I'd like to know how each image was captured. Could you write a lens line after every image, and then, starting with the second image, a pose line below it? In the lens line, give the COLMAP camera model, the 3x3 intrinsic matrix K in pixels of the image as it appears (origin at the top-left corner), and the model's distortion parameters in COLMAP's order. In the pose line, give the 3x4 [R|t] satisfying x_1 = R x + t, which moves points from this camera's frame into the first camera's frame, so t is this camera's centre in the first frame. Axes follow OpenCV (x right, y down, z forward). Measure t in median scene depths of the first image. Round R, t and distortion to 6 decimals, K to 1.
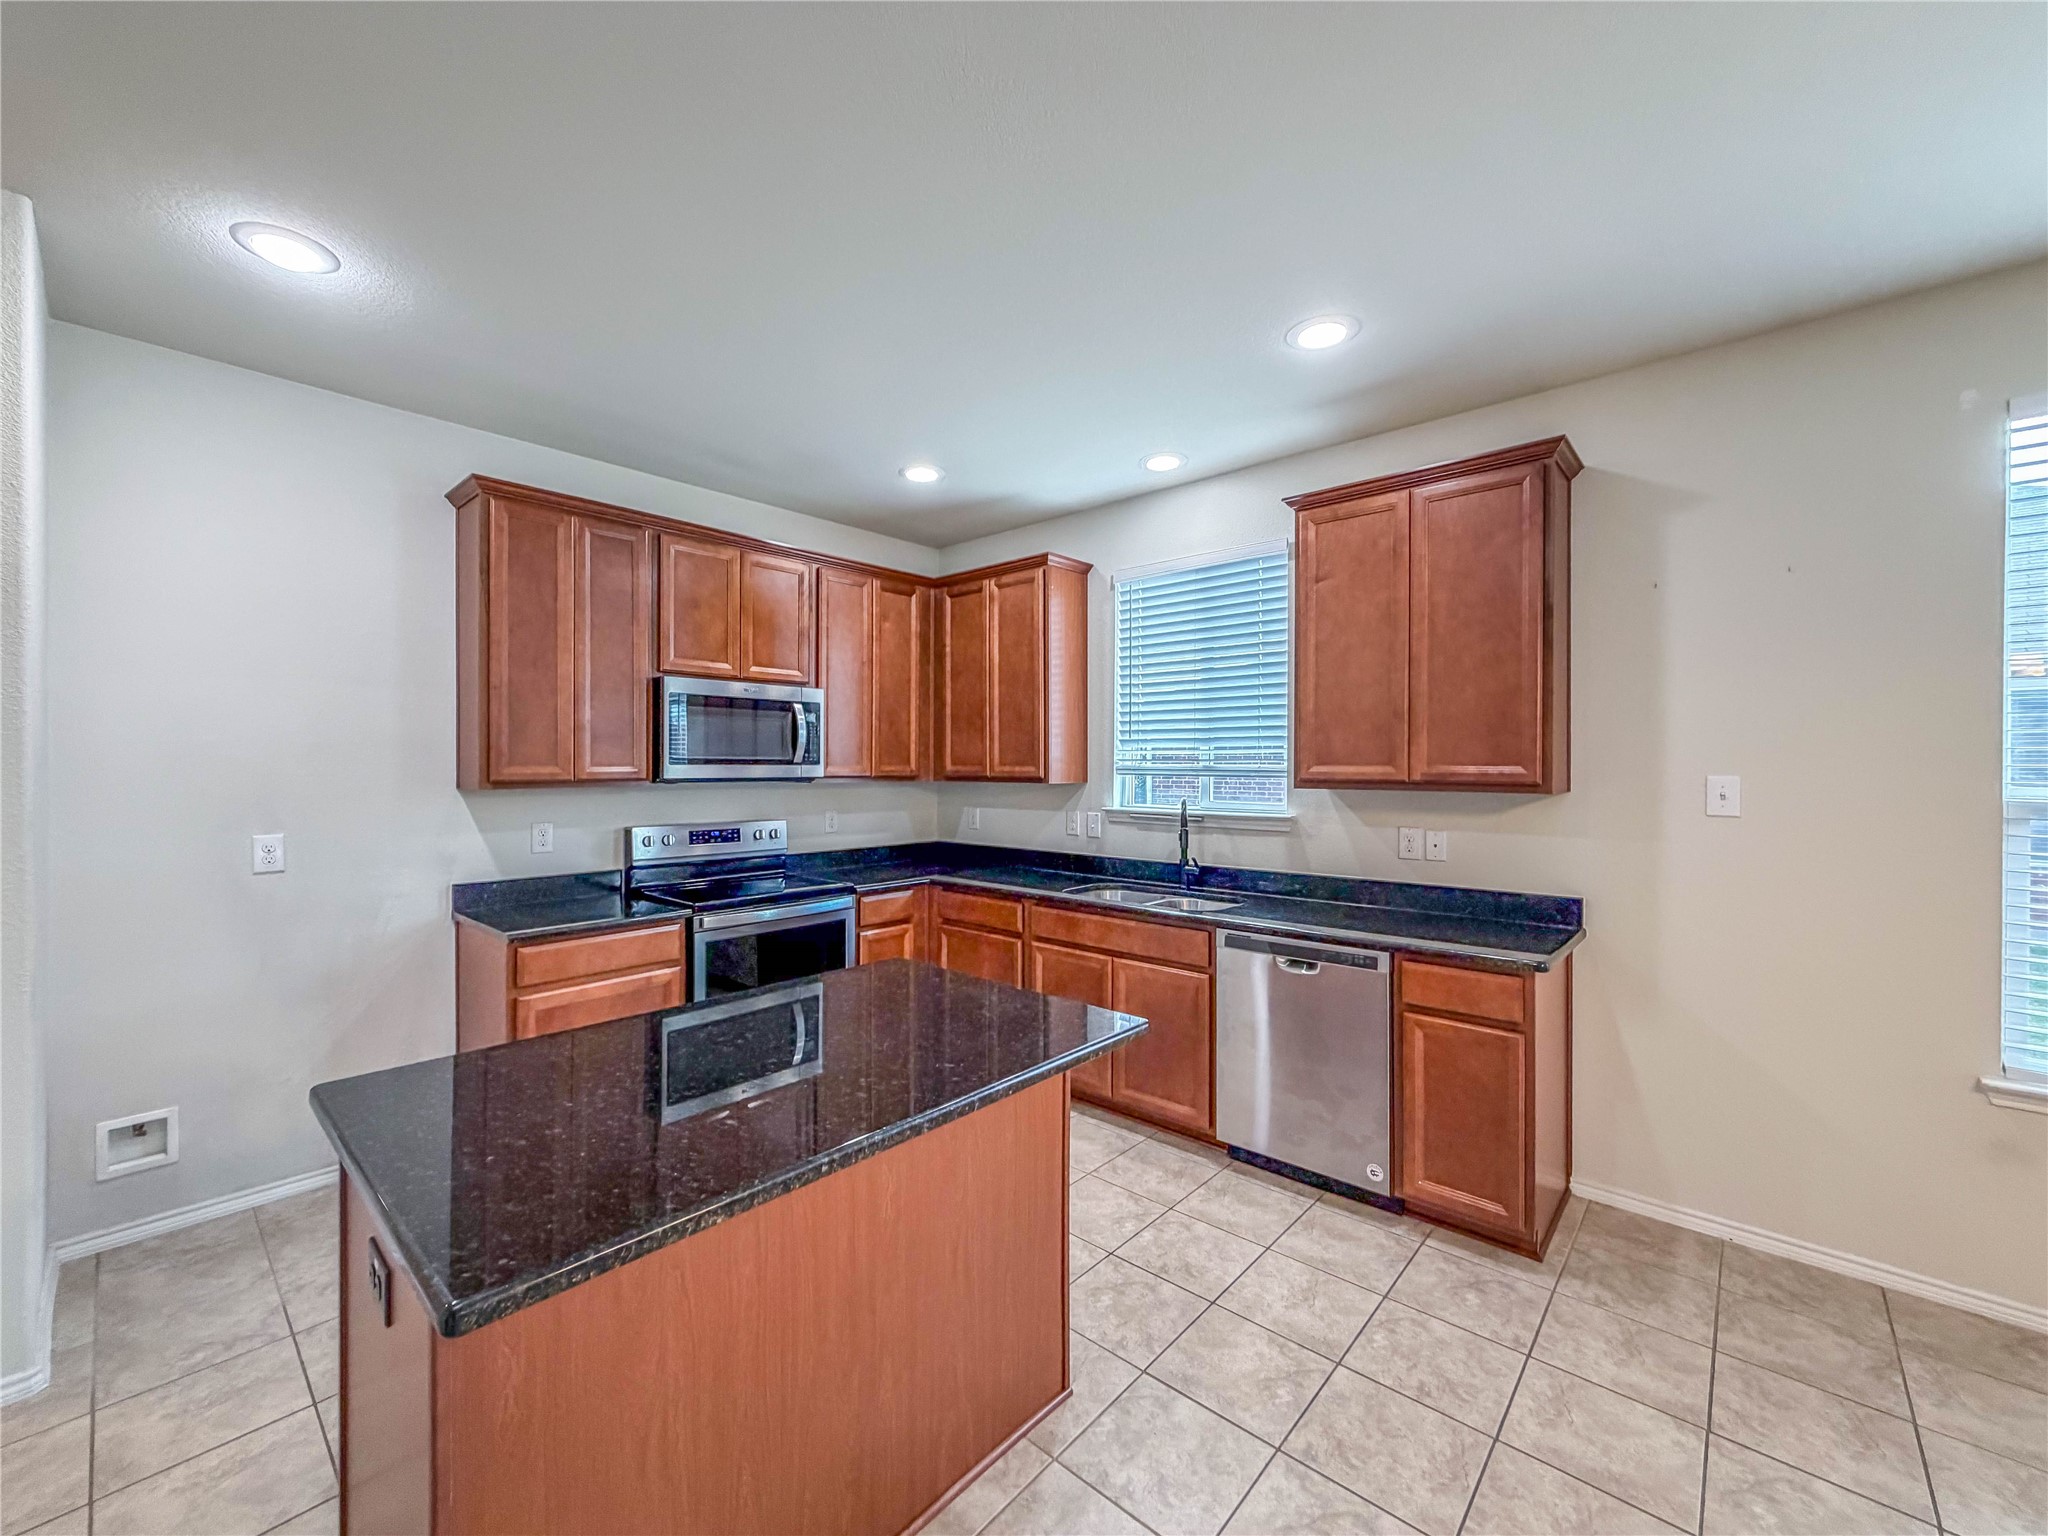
lens RADIAL K [[836.3, 0, 1041.0], [0, 836.3, 766.6], [0, 0, 1]] dist [0.000352, -0.000121]
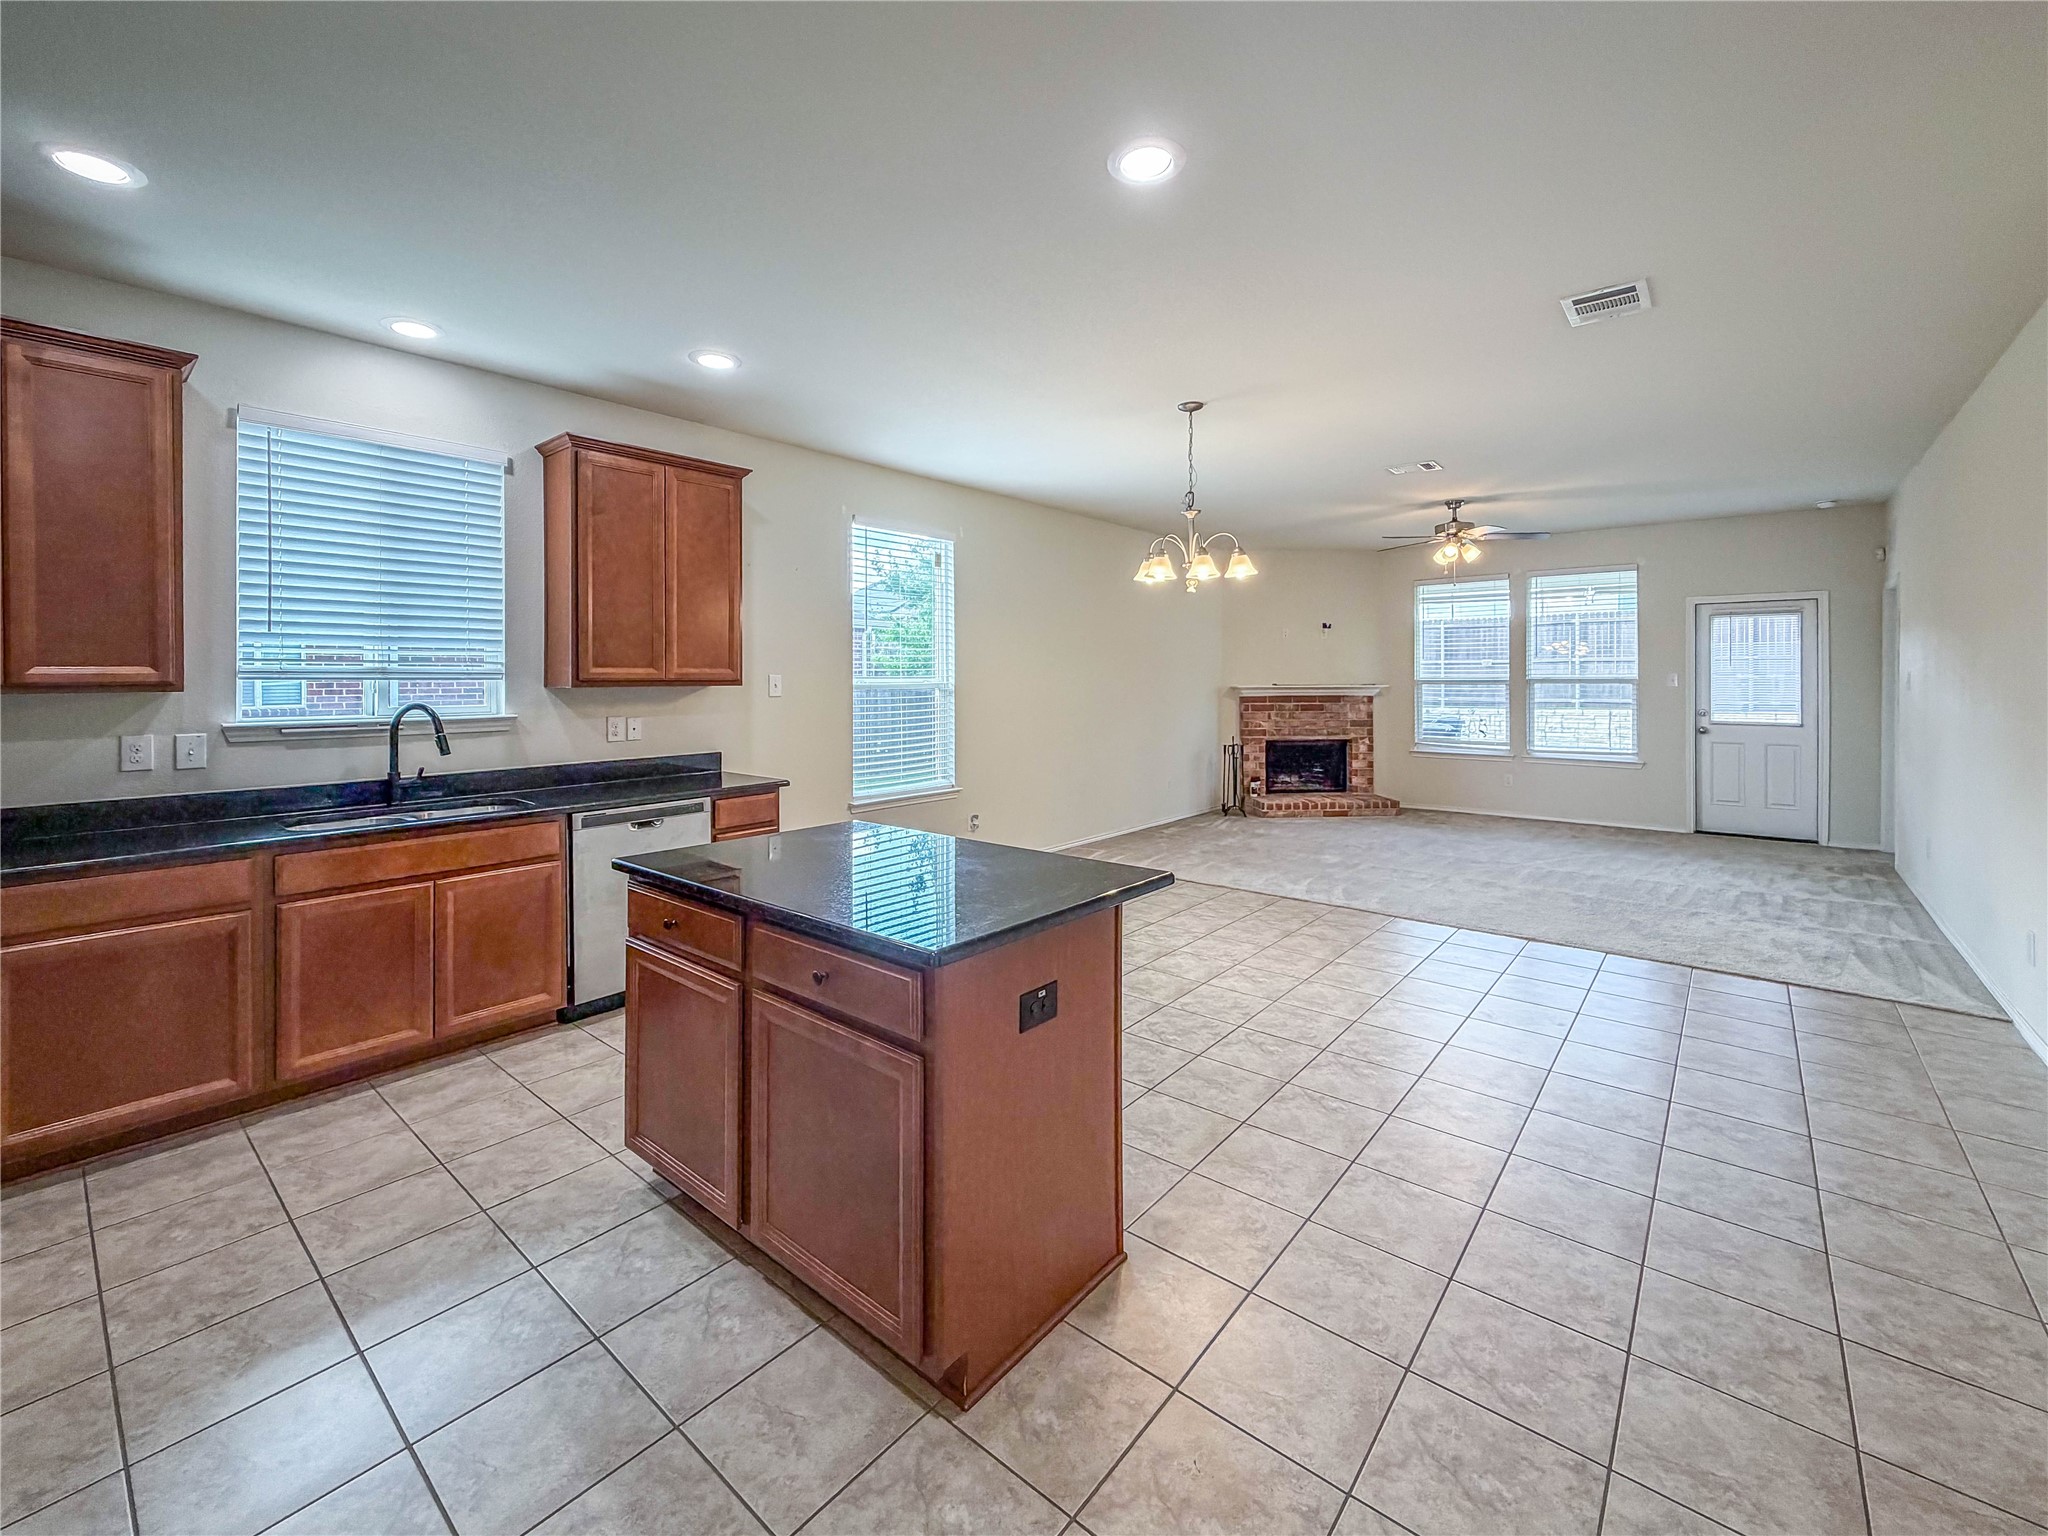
lens RADIAL K [[836.3, 0, 1025.8], [0, 836.3, 676.3], [0, 0, 1]] dist [0.000352, -0.000121]
pose [[-0.041201, -0.007180, 0.999125, -0.731077], [-0.001200, 0.999974, 0.007136, 0.001135], [-0.999150, -0.000905, -0.041208, 0.357110]]
